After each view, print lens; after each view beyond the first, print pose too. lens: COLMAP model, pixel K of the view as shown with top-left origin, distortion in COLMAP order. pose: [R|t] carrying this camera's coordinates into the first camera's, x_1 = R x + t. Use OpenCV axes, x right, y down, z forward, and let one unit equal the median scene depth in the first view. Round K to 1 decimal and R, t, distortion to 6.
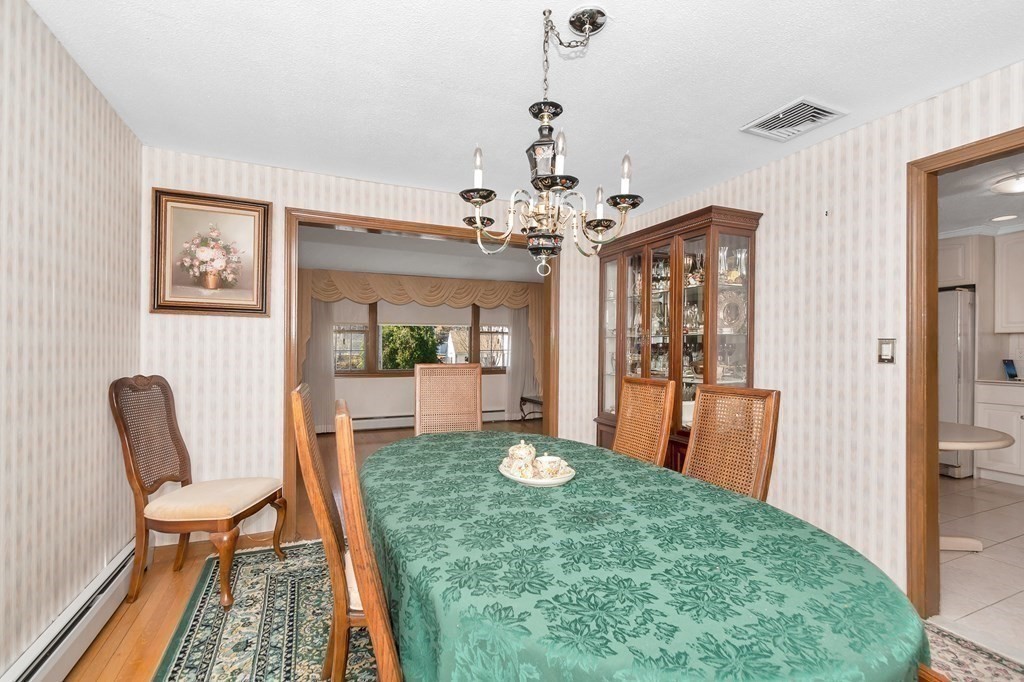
lens RADIAL K [[464.0, 0, 512.0], [0, 464.0, 341.0], [0, 0, 1]] dist [0.011339, 0.000045]
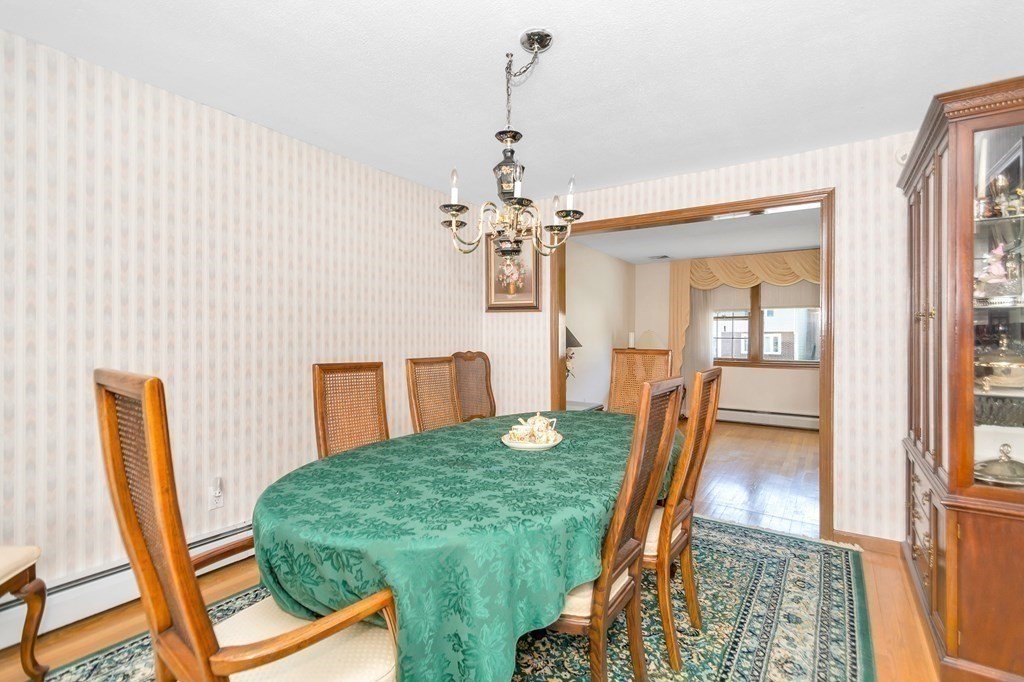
lens RADIAL K [[481.3, 0, 512.0], [0, 481.3, 341.0], [0, 0, 1]] dist [-0.001197, -0.000018]
pose [[0.538575, 0.013415, -0.842471, 0.635664], [0.007921, 0.999748, 0.020983, 0.003781], [0.842540, -0.017974, 0.538333, 0.186354]]
